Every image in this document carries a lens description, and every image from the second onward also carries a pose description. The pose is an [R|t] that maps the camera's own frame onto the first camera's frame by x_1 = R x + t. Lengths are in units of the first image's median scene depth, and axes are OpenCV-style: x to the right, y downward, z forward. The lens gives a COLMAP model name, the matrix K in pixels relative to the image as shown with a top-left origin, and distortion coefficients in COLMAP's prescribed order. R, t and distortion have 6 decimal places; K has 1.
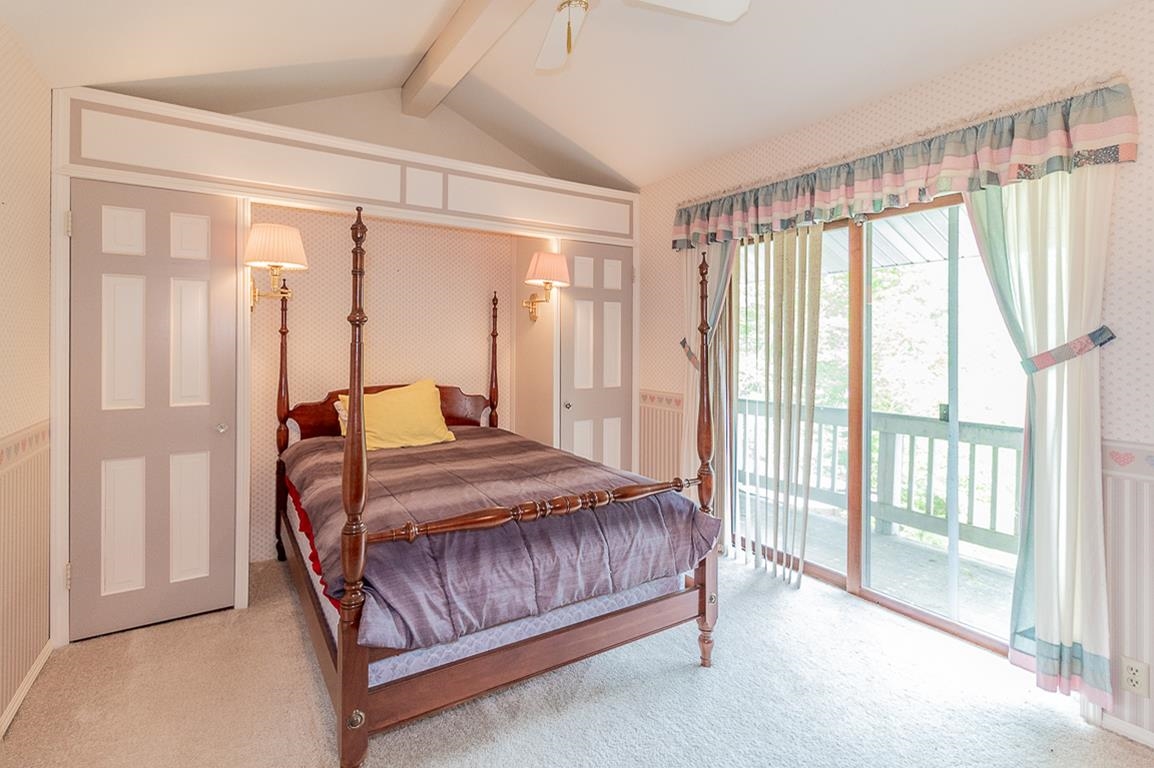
lens RADIAL K [[548.9, 0, 575.8], [0, 548.9, 338.5], [0, 0, 1]] dist [-0.000220, 0.000375]
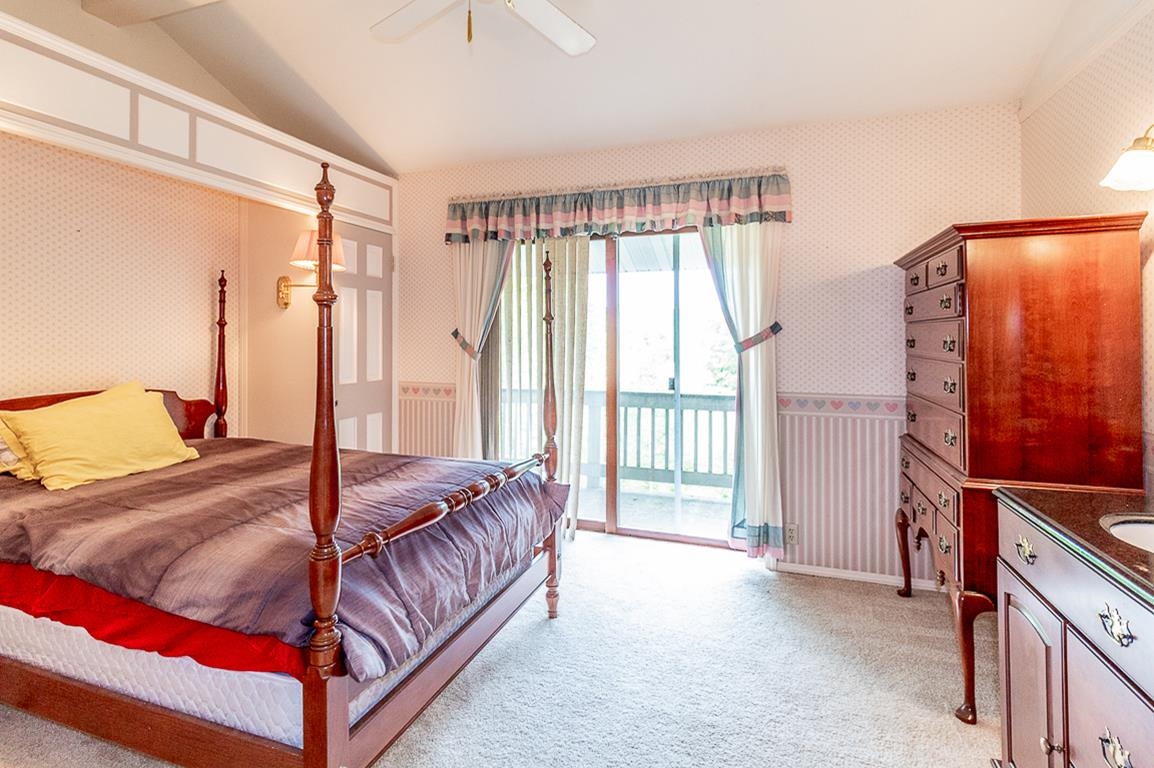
lens RADIAL K [[547.8, 0, 573.0], [0, 547.8, 332.2], [0, 0, 1]] dist [0.001337, 0.000562]
pose [[0.789680, 0.003736, 0.613507, -0.321153], [-0.002893, 0.999993, -0.002366, 0.008499], [-0.613512, 0.000093, 0.789686, 0.062869]]
